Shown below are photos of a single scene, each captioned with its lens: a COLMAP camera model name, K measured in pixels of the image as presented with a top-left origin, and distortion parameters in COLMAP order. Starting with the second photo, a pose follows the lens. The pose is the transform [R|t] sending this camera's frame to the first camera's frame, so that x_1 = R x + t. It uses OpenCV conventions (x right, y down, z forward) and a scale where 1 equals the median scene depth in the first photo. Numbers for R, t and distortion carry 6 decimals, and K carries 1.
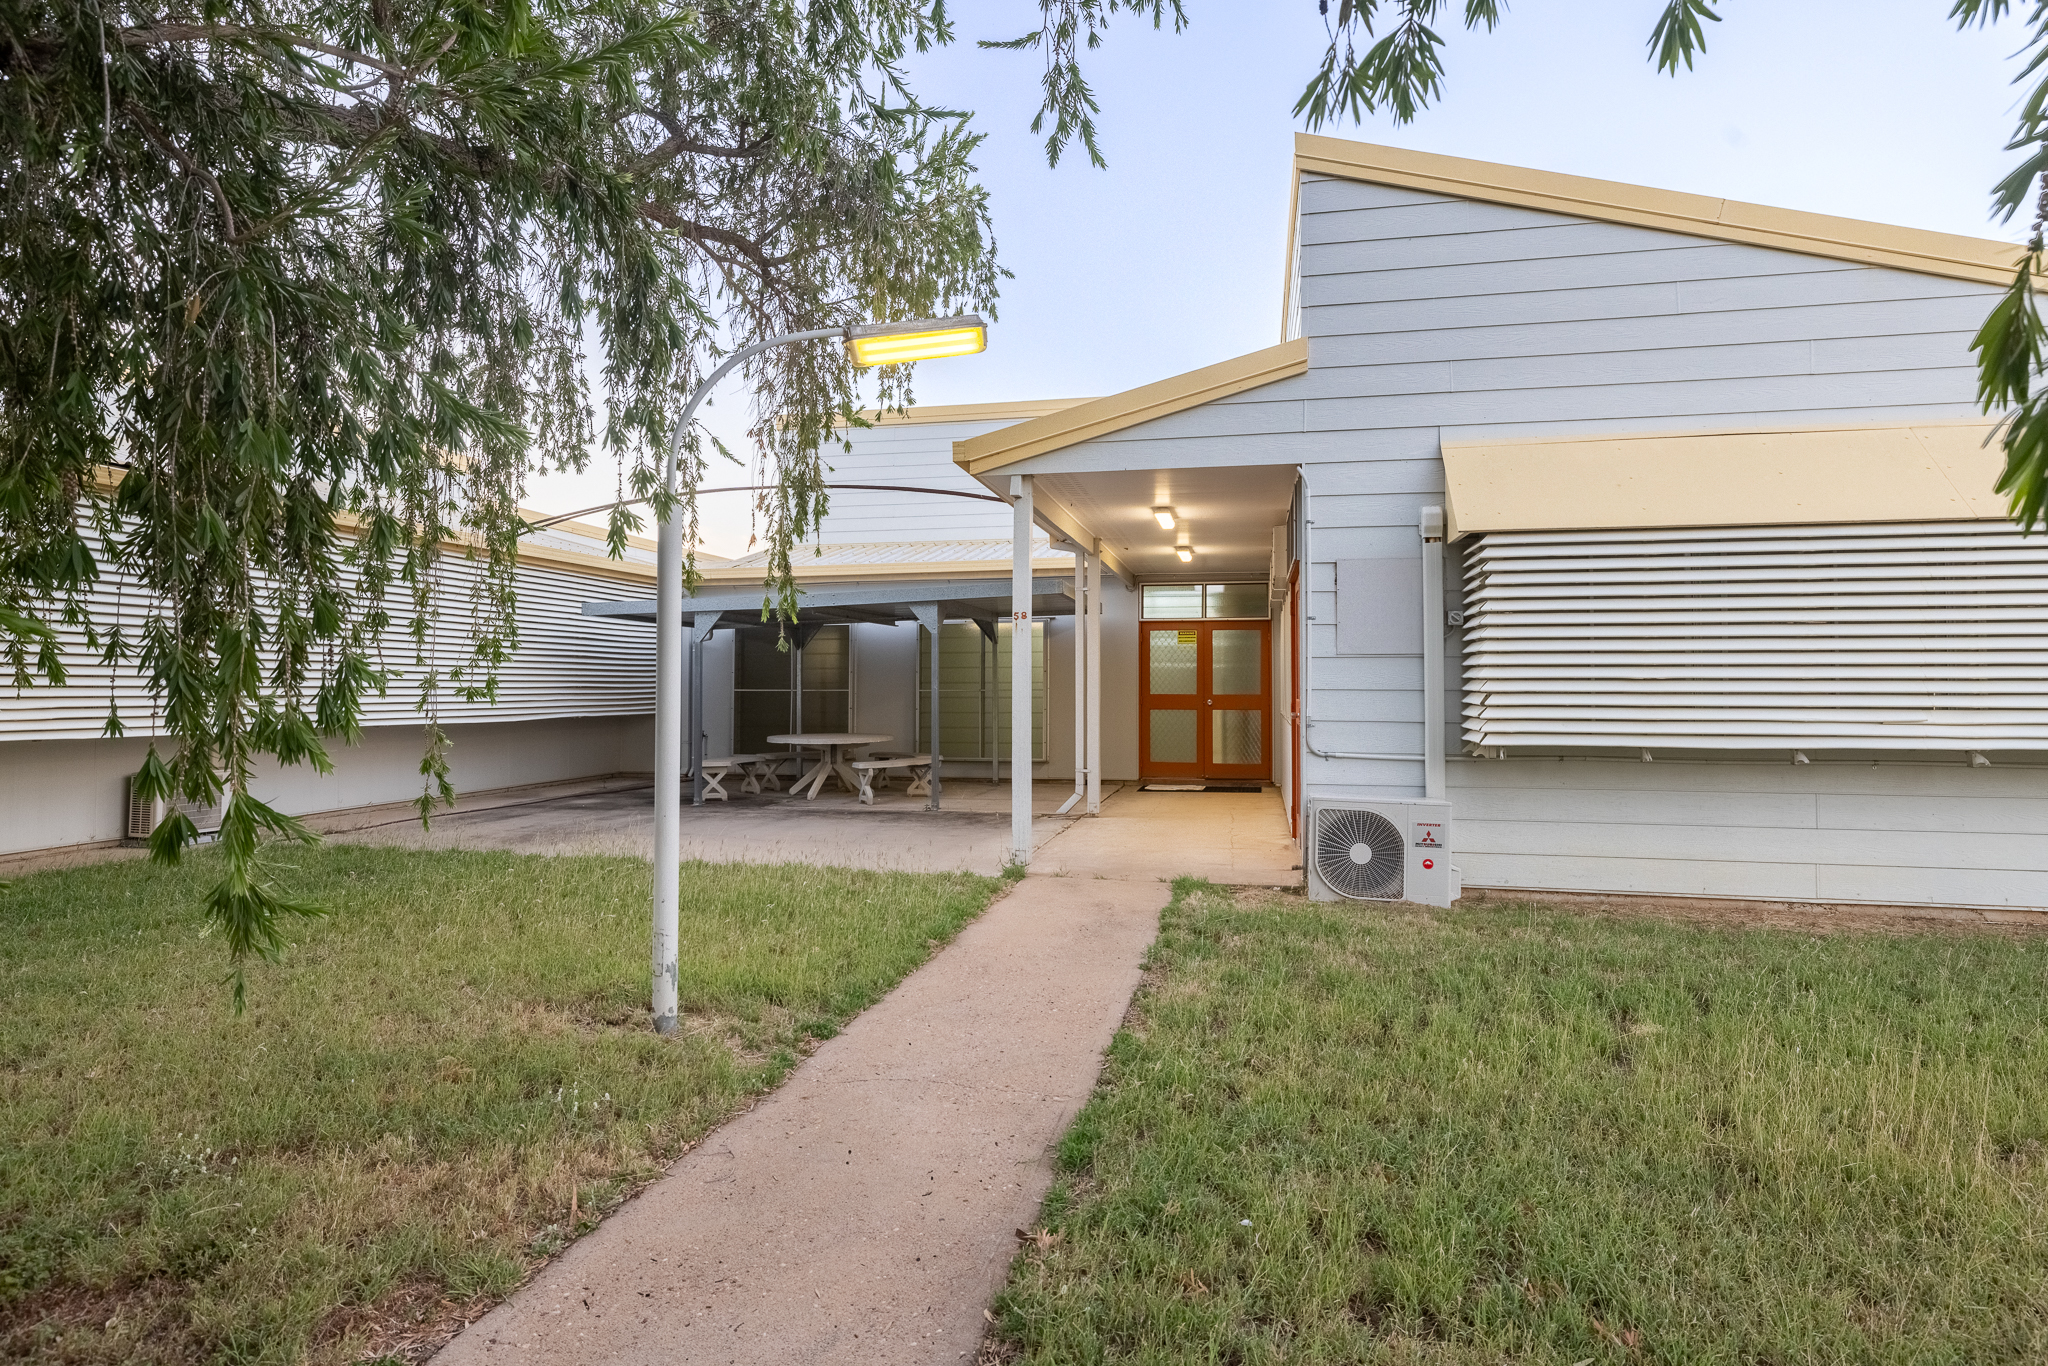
lens RADIAL K [[1094.2, 0, 1032.1], [0, 1094.2, 675.6], [0, 0, 1]] dist [0.021250, -0.000846]
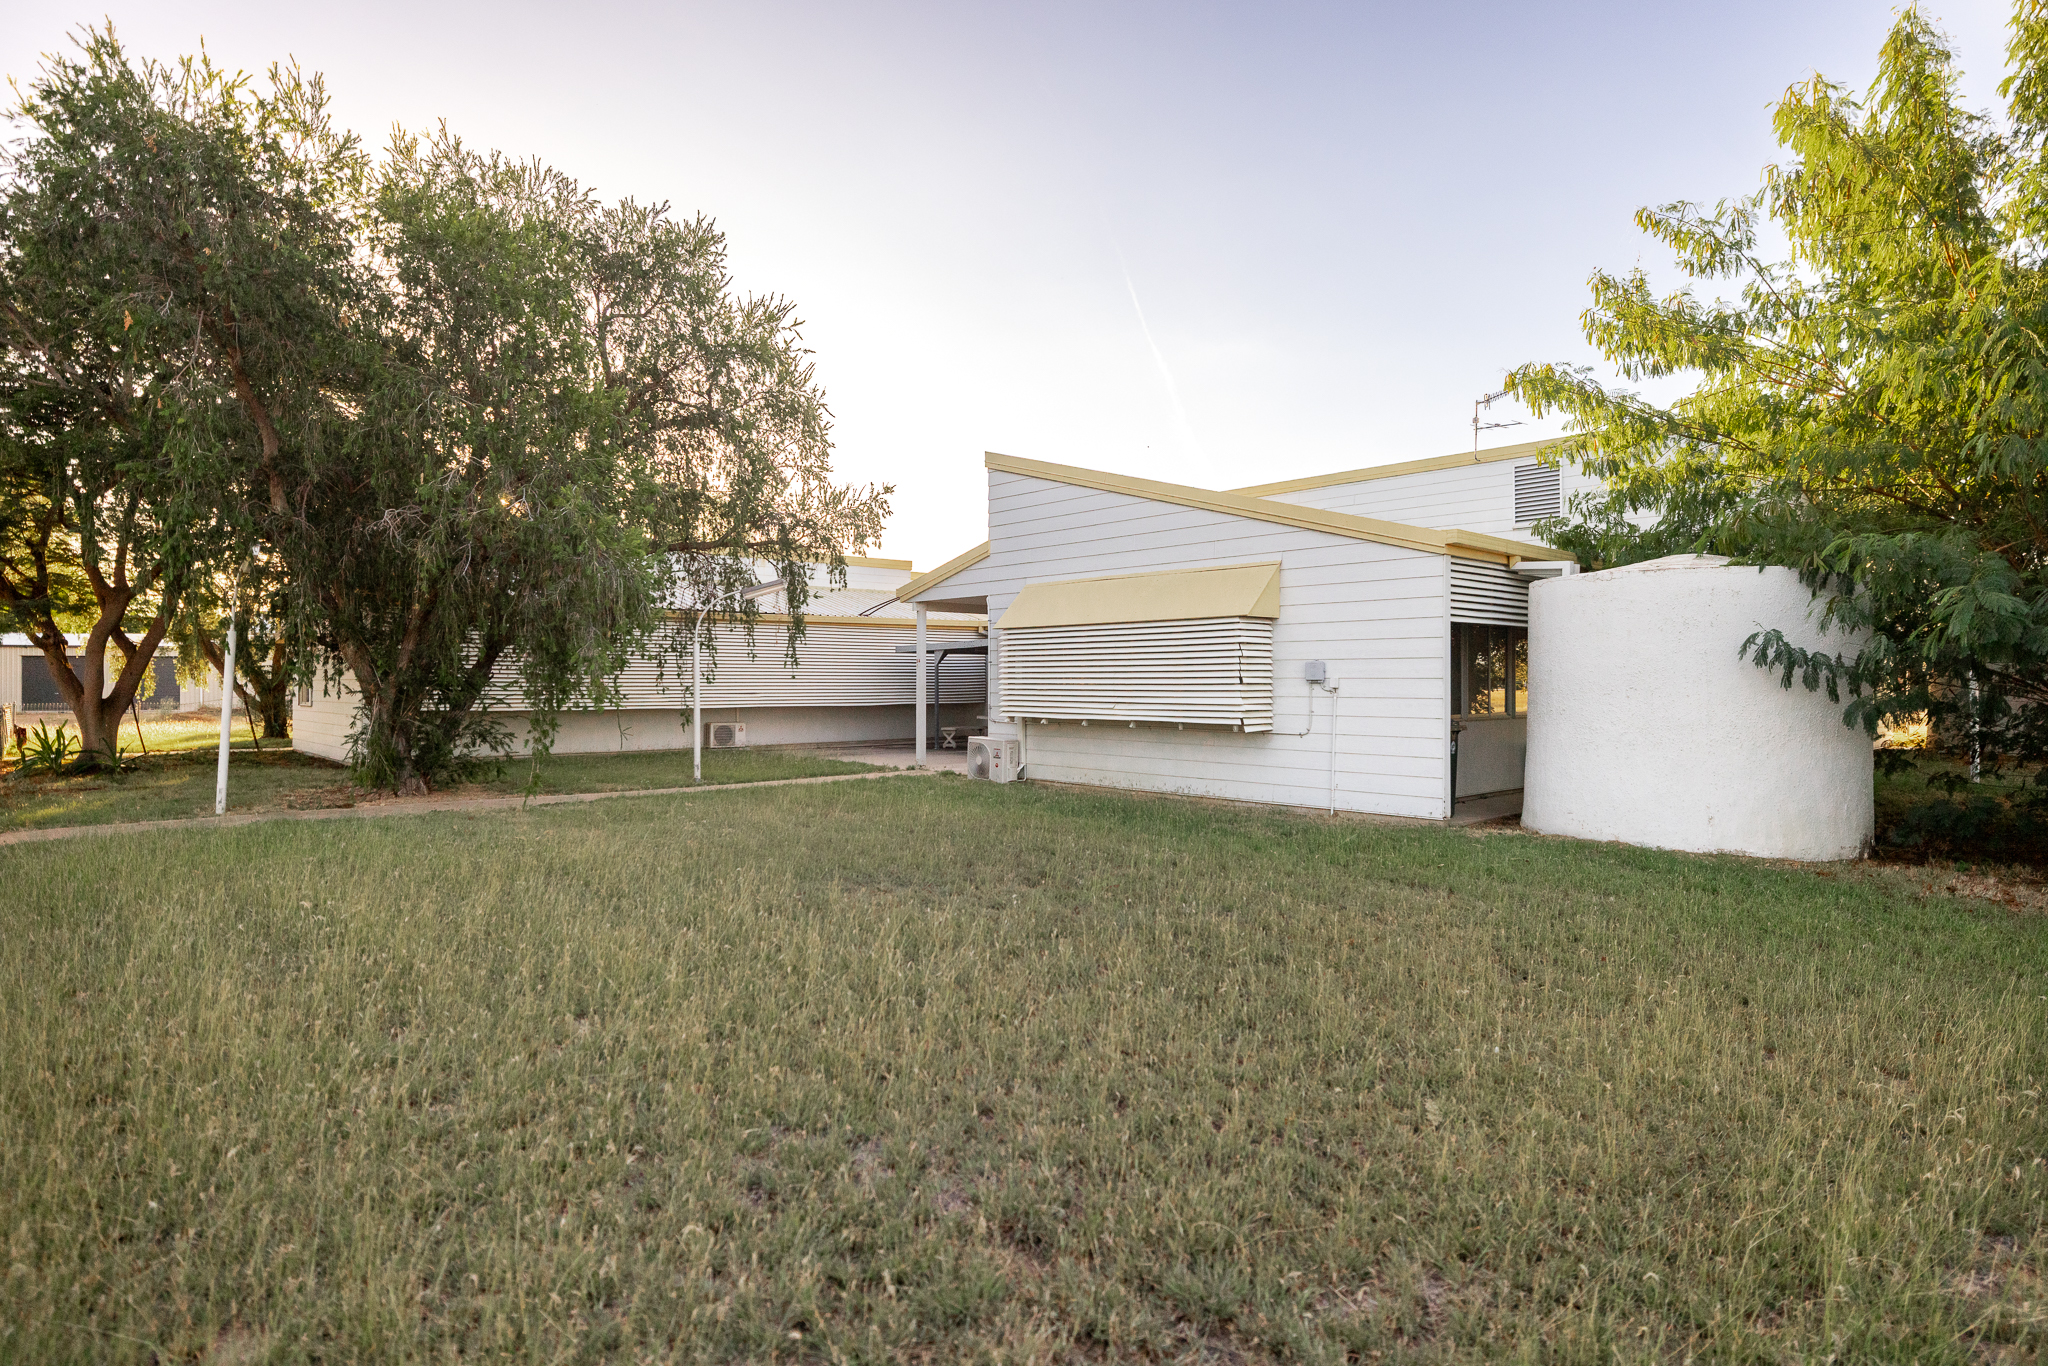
lens RADIAL K [[1088.4, 0, 1024.0], [0, 1088.4, 683.0], [0, 0, 1]] dist [0.017963, 0.000171]
pose [[0.824088, -0.000577, -0.566461, 2.481472], [0.011458, 0.999812, 0.015651, -0.066115], [0.566346, -0.019388, 0.823940, -1.313646]]
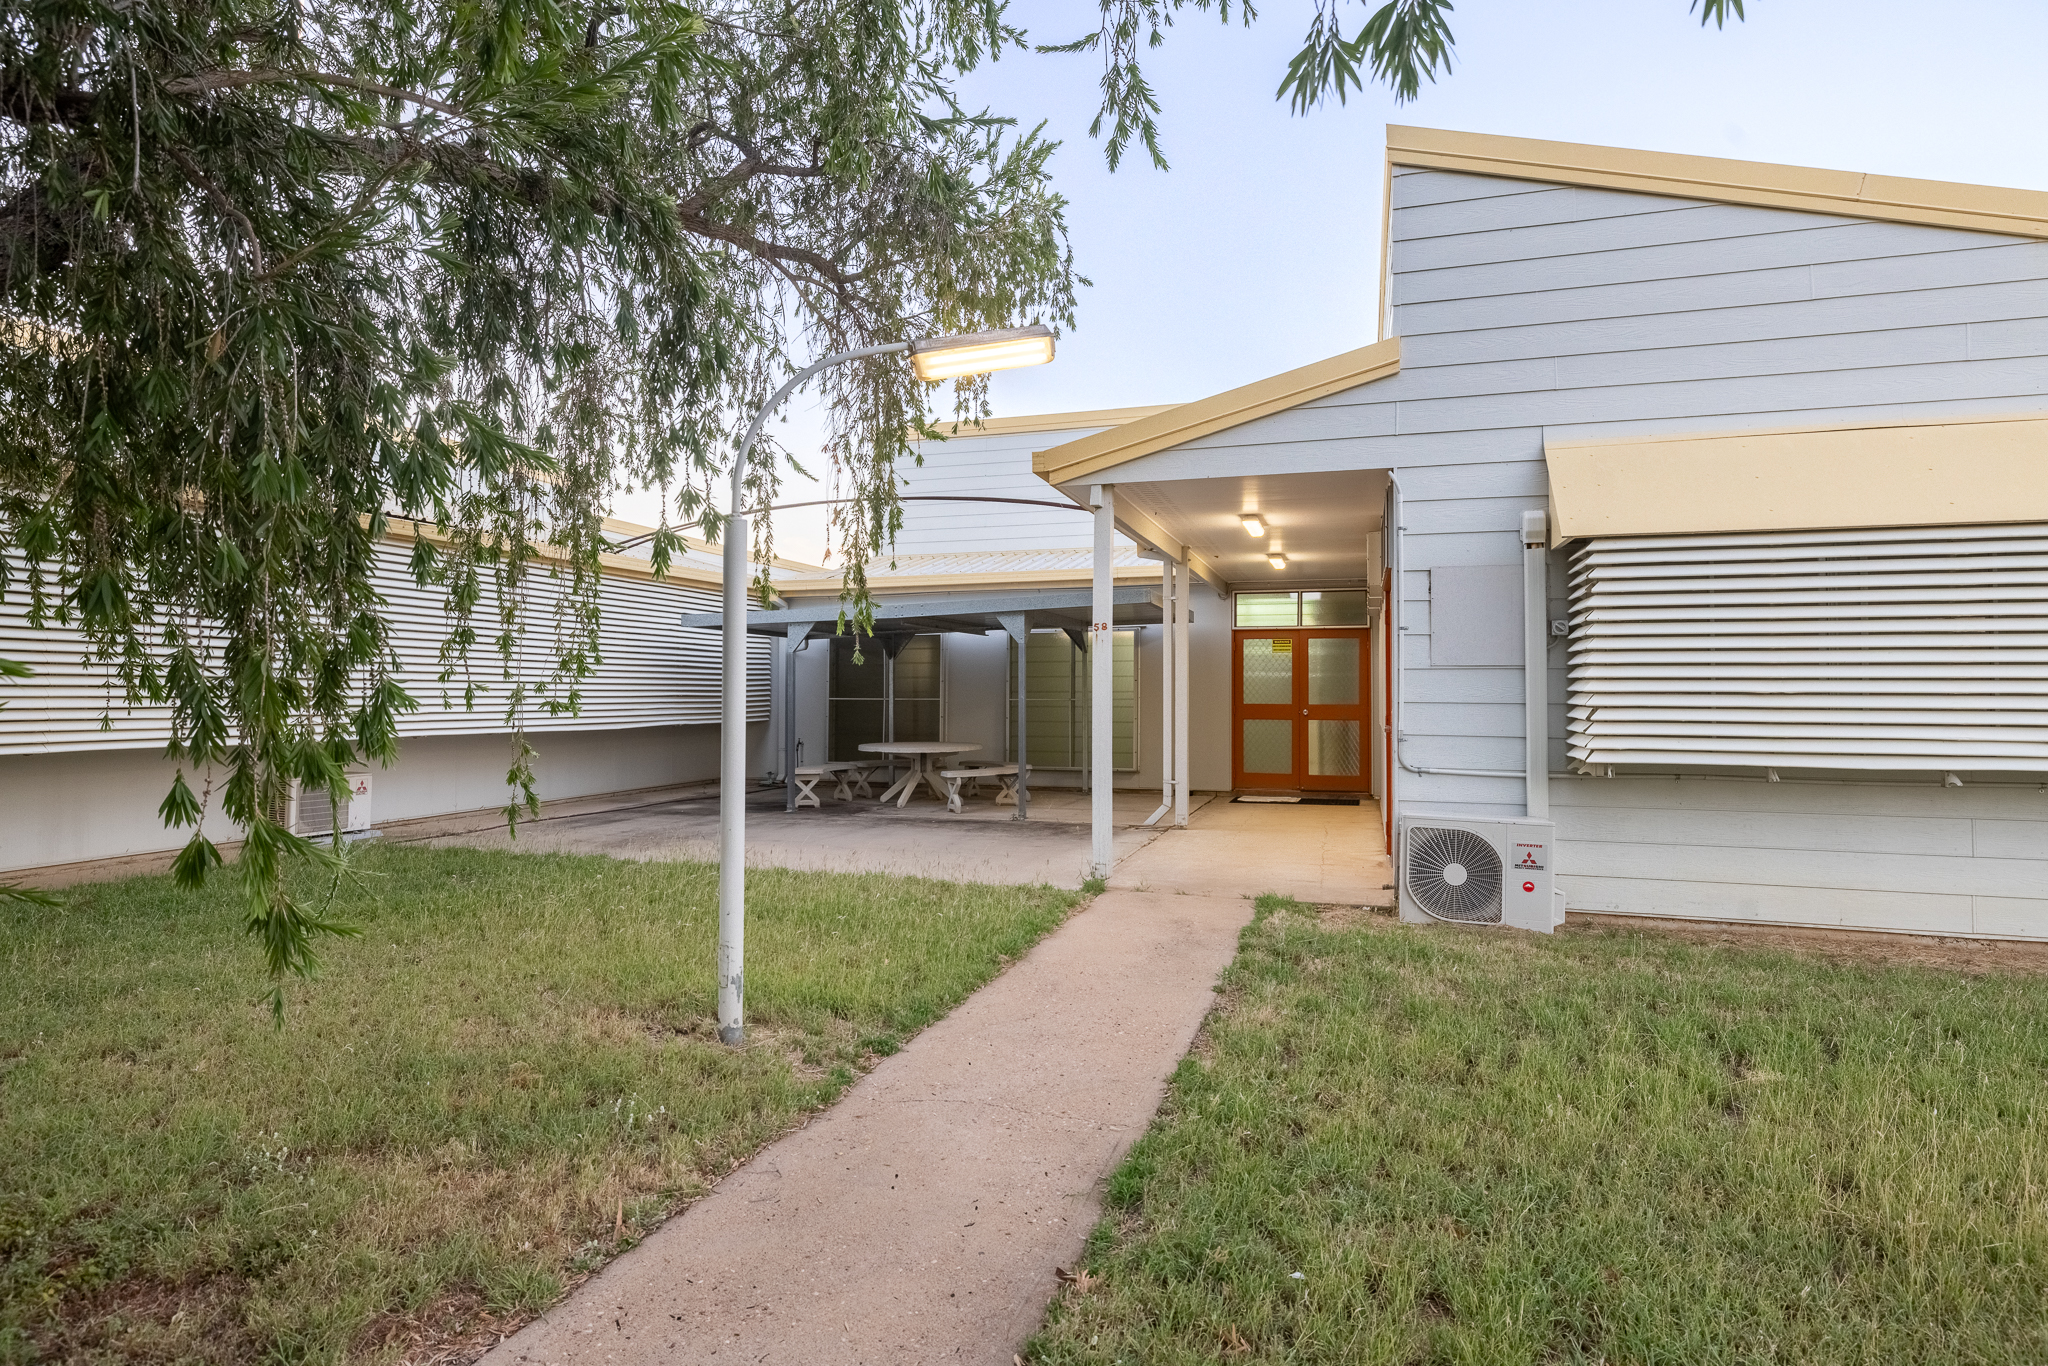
lens RADIAL K [[1088.4, 0, 1024.0], [0, 1088.4, 683.0], [0, 0, 1]] dist [0.017963, 0.000171]
pose [[0.995033, 0.001768, -0.099534, 0.028886], [-0.001685, 0.999998, 0.000912, -0.007232], [0.099536, -0.000740, 0.995034, 0.021203]]
